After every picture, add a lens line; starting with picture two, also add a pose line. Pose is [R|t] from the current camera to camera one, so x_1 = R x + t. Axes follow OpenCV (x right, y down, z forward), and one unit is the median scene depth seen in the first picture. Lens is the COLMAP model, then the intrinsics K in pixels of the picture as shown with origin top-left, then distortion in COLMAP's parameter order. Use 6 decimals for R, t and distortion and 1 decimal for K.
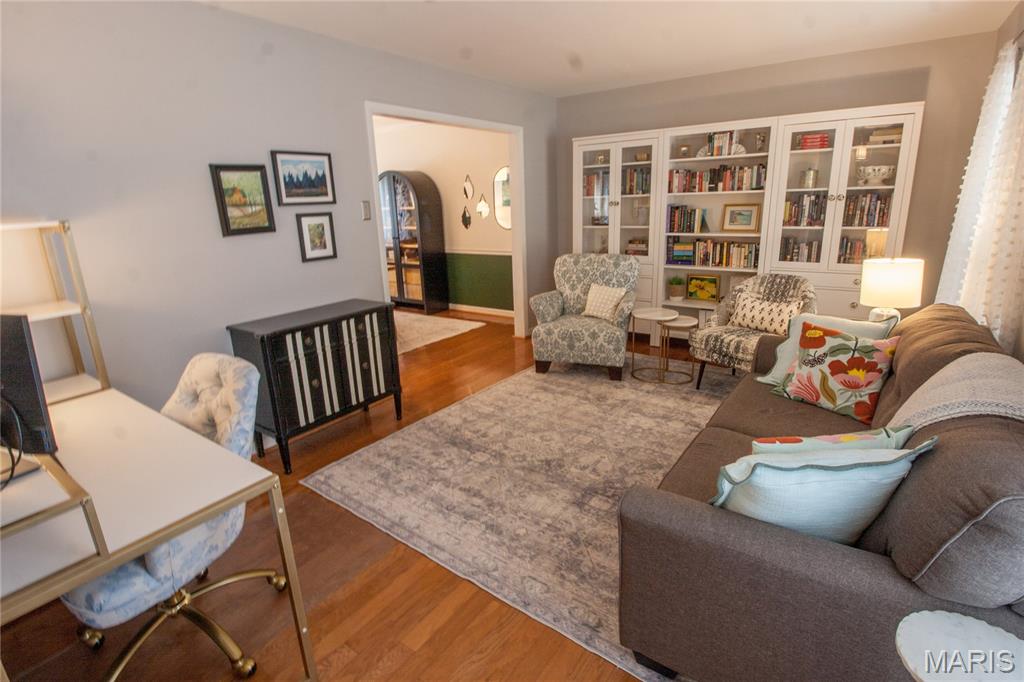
lens RADIAL K [[526.8, 0, 512.6], [0, 526.8, 341.9], [0, 0, 1]] dist [0.000522, -0.000160]
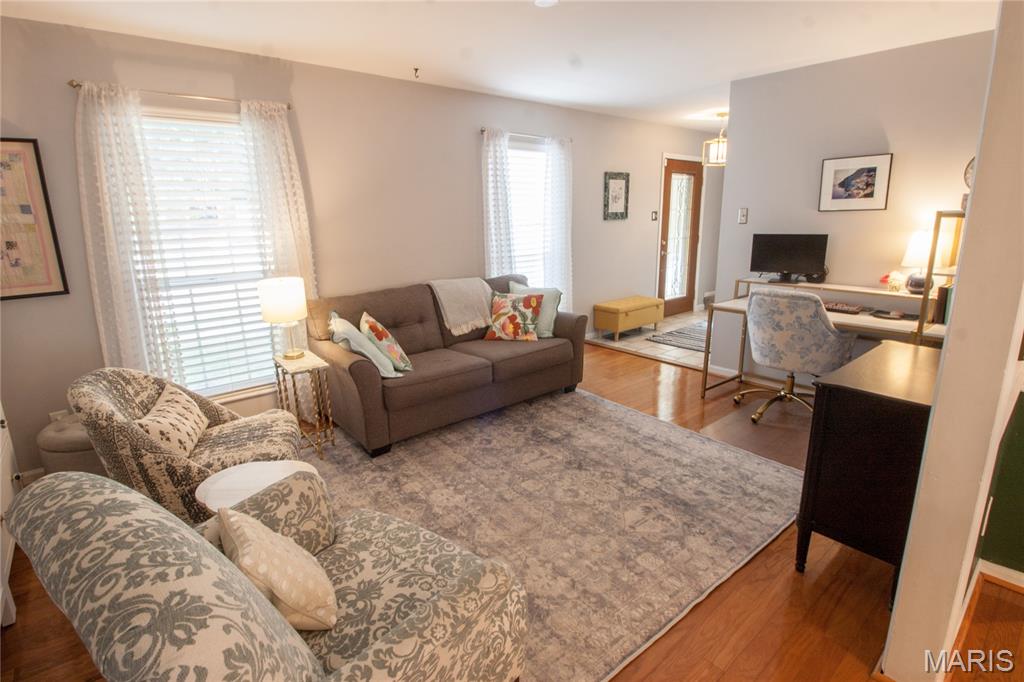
lens RADIAL K [[526.8, 0, 509.2], [0, 526.8, 340.6], [0, 0, 1]] dist [0.000522, -0.000160]
pose [[-0.968805, -0.010780, 0.247589, -0.047626], [0.110300, 0.875889, 0.469737, -0.455864], [-0.221925, 0.482392, -0.847377, 1.673064]]
